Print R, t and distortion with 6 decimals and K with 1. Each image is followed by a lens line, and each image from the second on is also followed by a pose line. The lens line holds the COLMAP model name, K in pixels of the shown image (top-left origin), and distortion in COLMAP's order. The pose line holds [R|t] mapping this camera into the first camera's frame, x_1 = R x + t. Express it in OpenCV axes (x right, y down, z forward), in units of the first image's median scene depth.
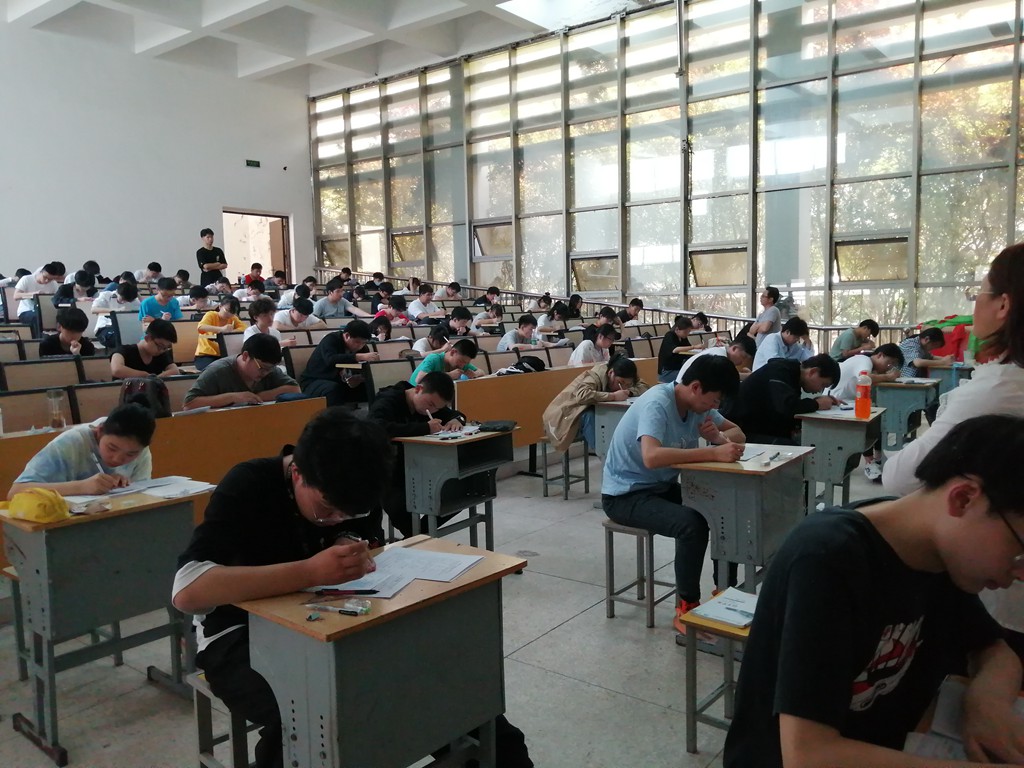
lens RADIAL K [[841.1, 0, 505.6], [0, 841.1, 381.7], [0, 0, 1]] dist [0.051250, -0.041982]
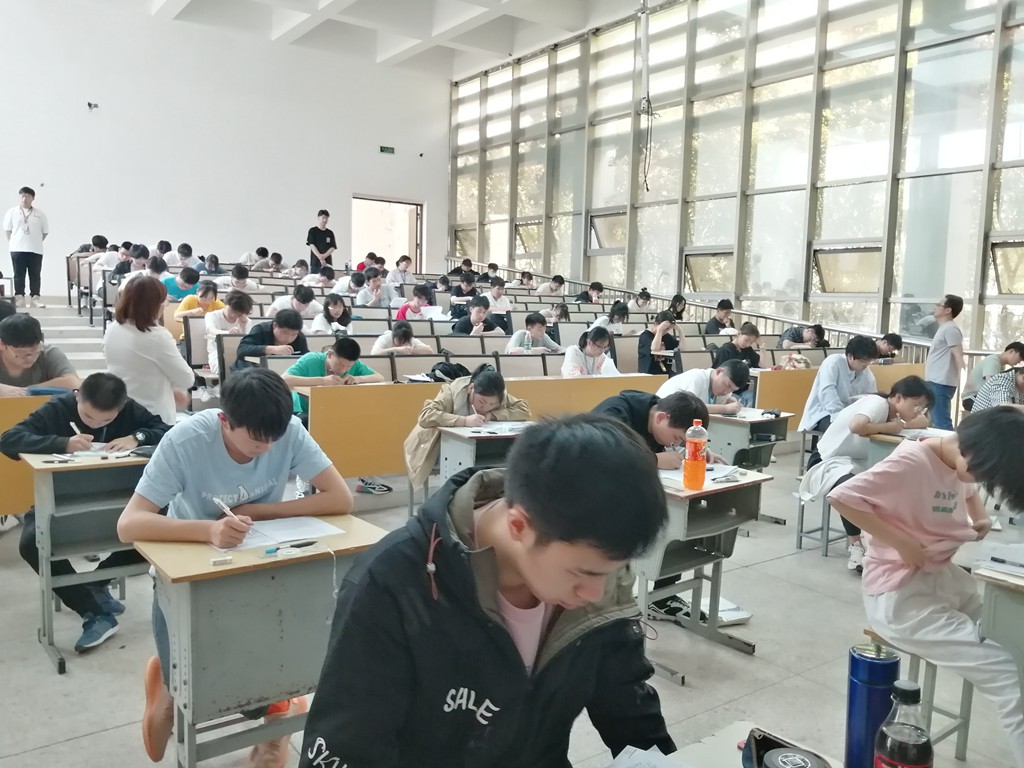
lens RADIAL K [[841.1, 0, 508.1], [0, 841.1, 380.8], [0, 0, 1]] dist [0.051250, -0.041982]
pose [[0.960618, 0.073109, -0.268083, 0.134969], [-0.072104, 0.997304, 0.013608, -0.012353], [0.268355, 0.006258, 0.963300, 0.094617]]
